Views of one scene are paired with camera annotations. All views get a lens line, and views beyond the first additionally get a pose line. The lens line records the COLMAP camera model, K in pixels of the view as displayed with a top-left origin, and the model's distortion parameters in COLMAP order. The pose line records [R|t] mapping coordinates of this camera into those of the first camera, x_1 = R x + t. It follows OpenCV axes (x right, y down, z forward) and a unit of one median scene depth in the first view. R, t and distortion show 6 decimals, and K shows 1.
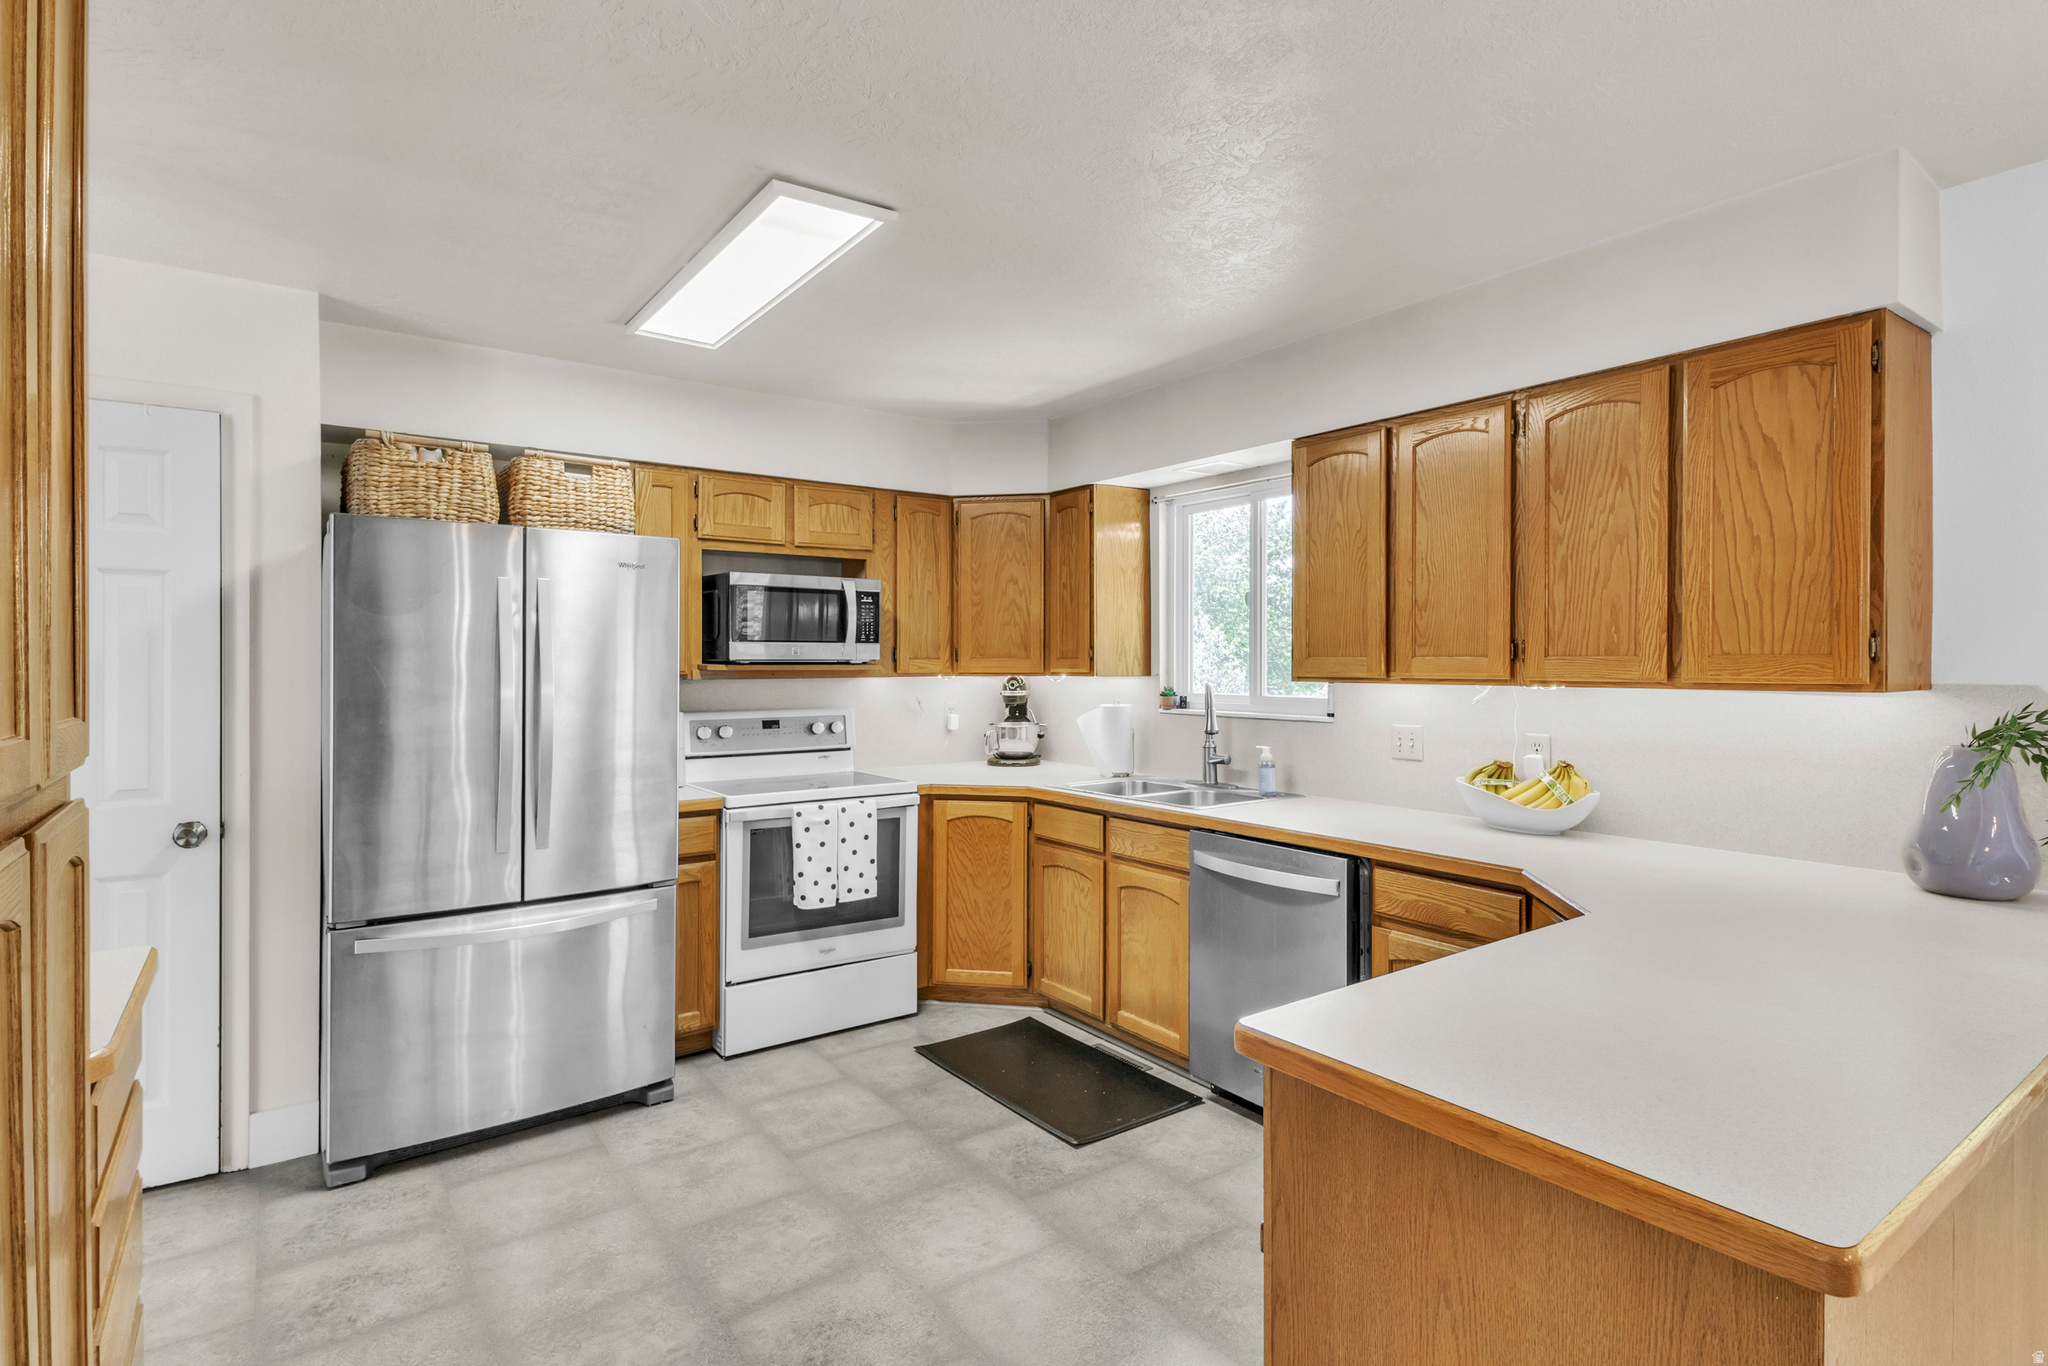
lens RADIAL K [[1028.5, 0, 1025.0], [0, 1028.5, 658.9], [0, 0, 1]] dist [0.021600, 0.000039]
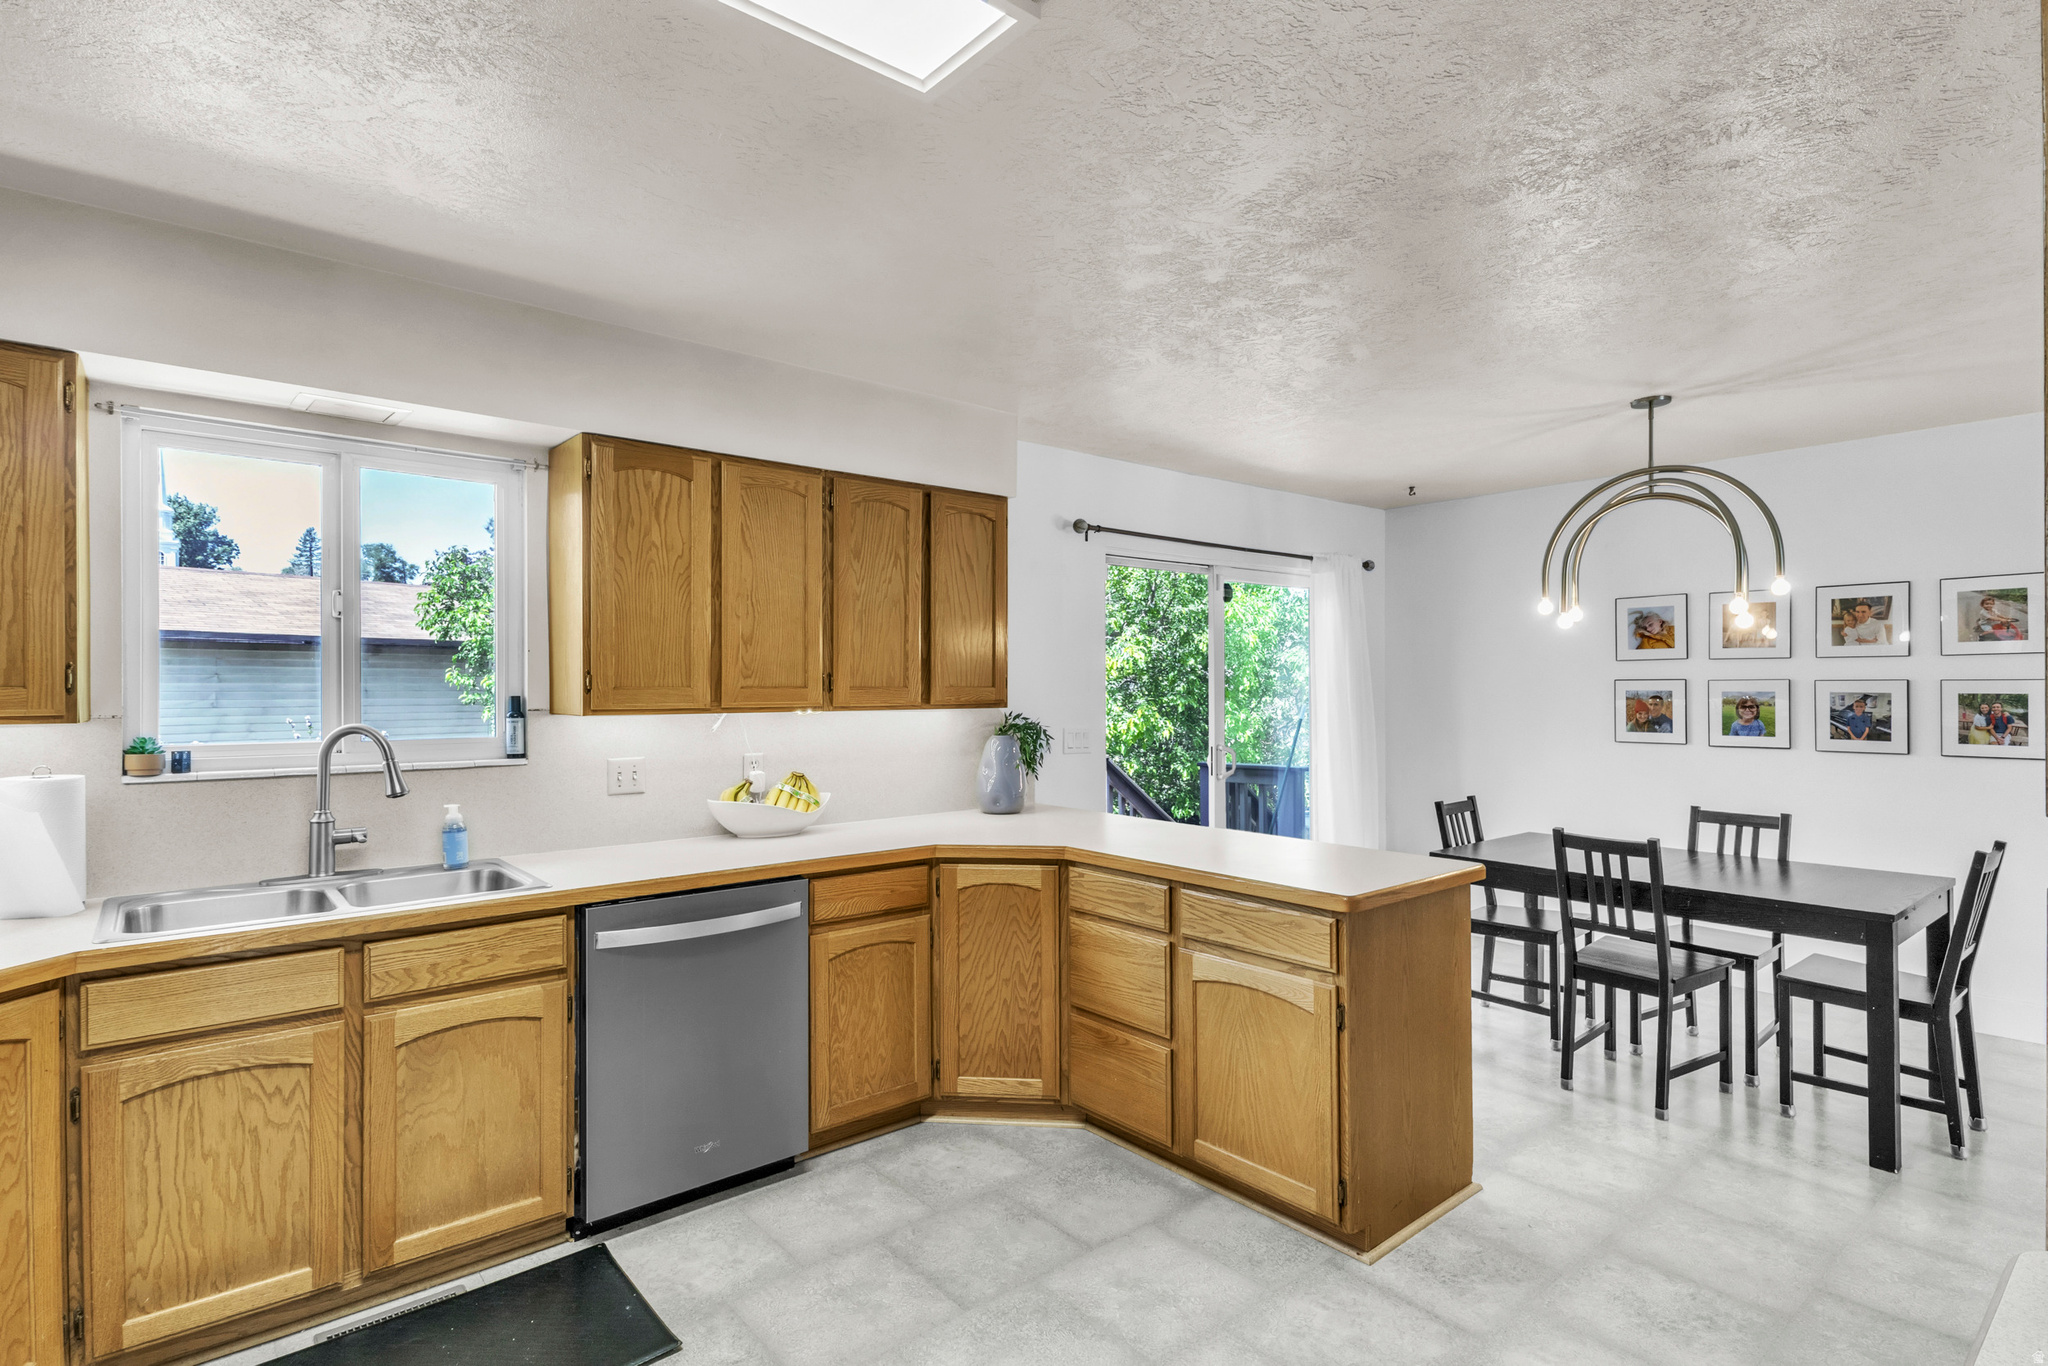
lens RADIAL K [[1016.7, 0, 1027.4], [0, 1016.7, 683.1], [0, 0, 1]] dist [0.019754, -0.008020]
pose [[-0.078251, 0.004482, 0.996924, -0.540202], [-0.000414, 0.999990, -0.004528, -0.001333], [-0.996934, -0.000767, -0.078248, 0.619932]]
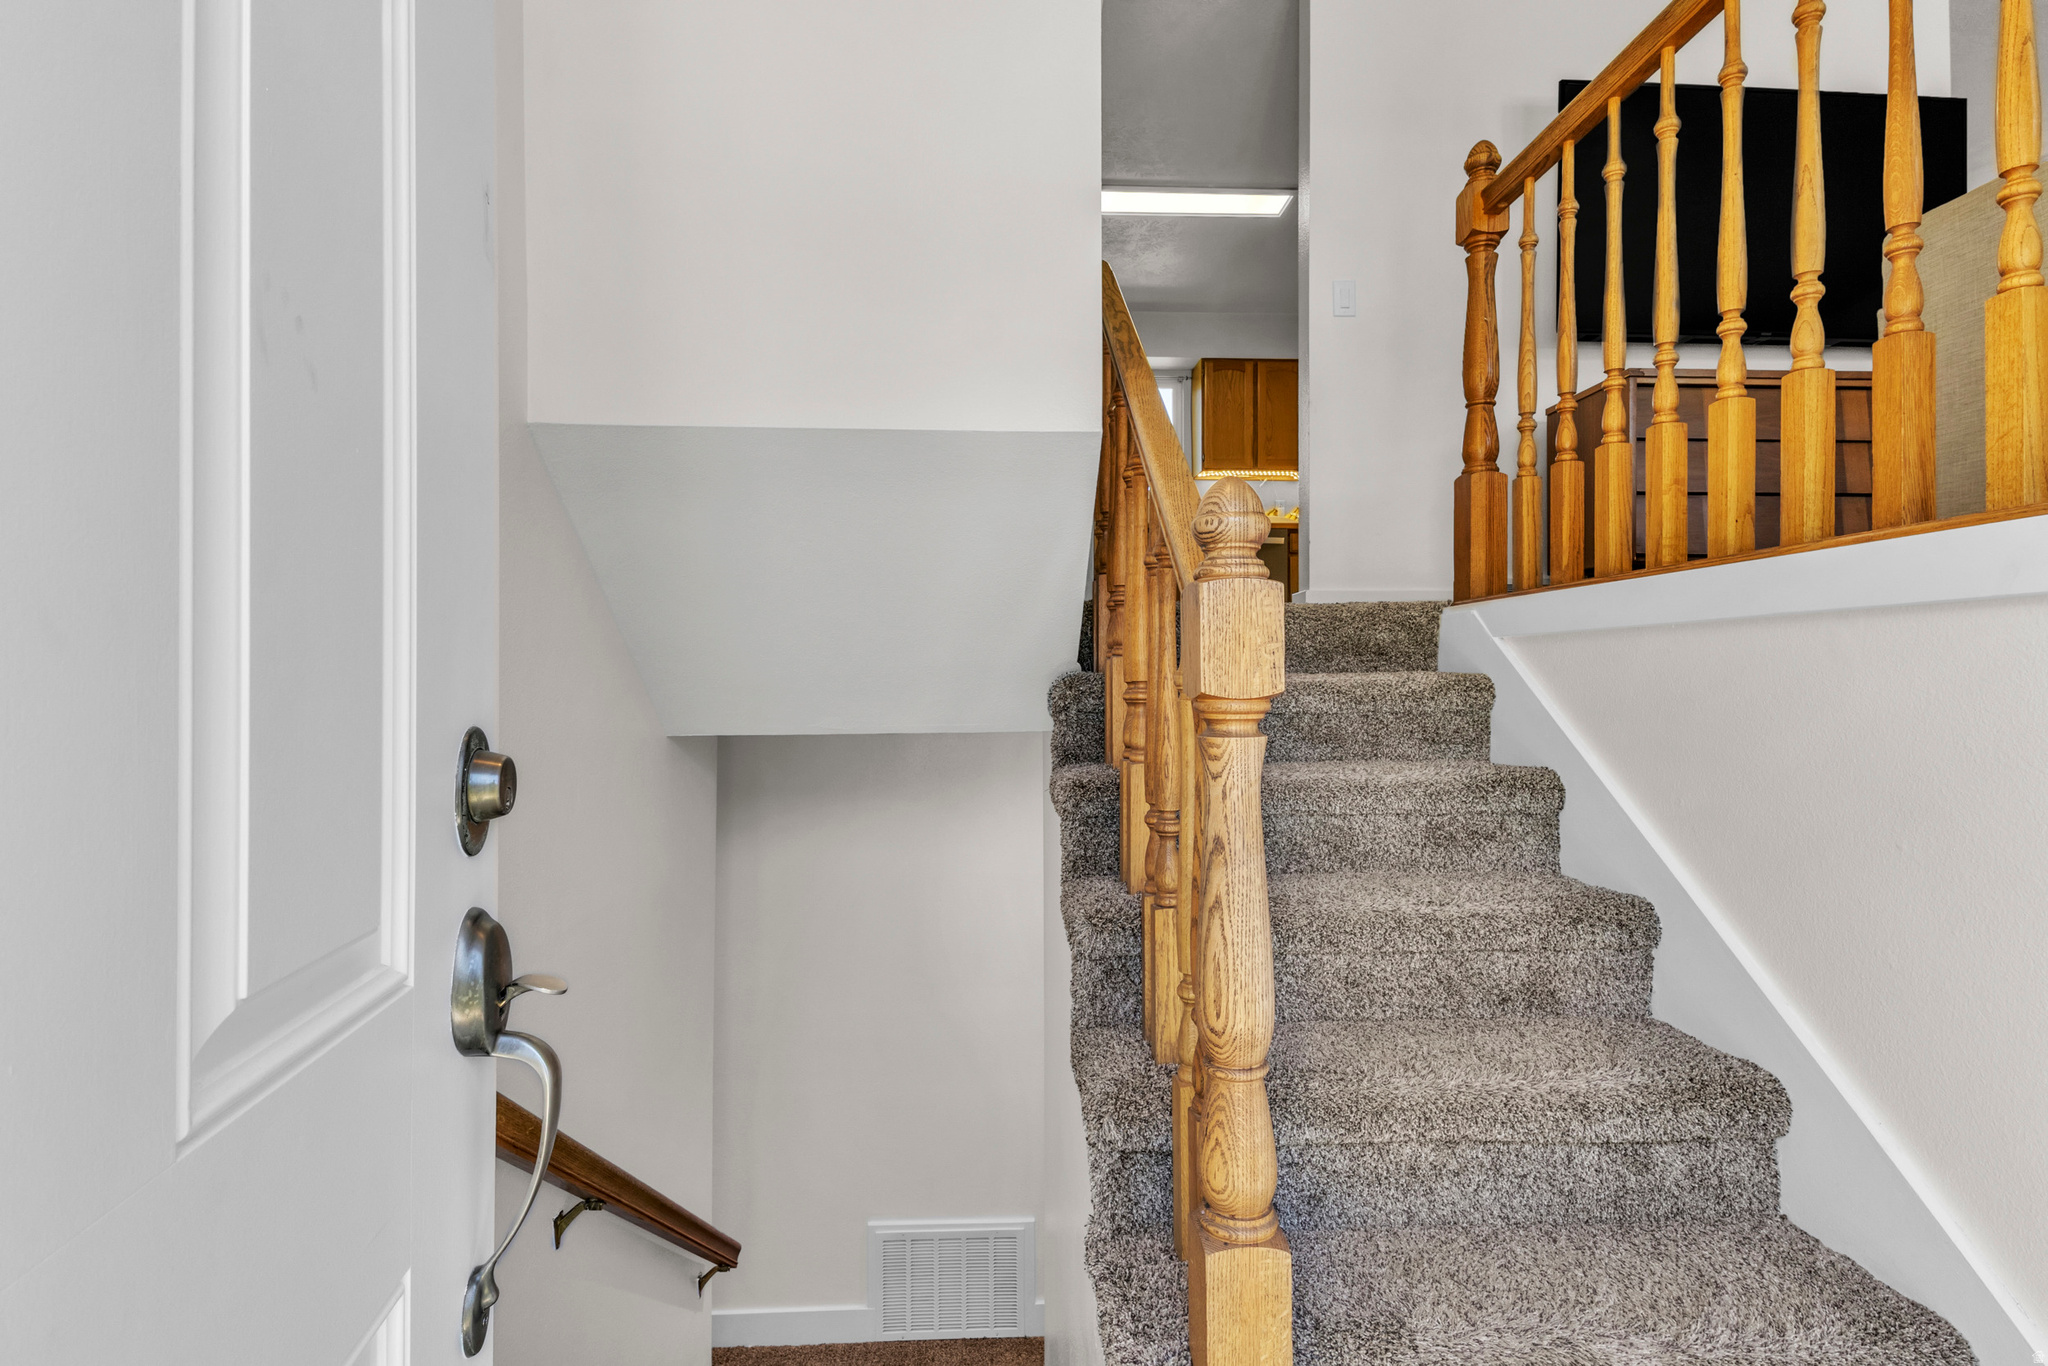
lens RADIAL K [[1016.7, 0, 1027.4], [0, 1016.7, 683.1], [0, 0, 1]] dist [0.019754, -0.008020]
pose [[0.543906, 0.005522, 0.839128, -1.558166], [-0.000401, 0.999980, -0.006321, 0.437328], [-0.839146, 0.003101, 0.543897, 0.117829]]
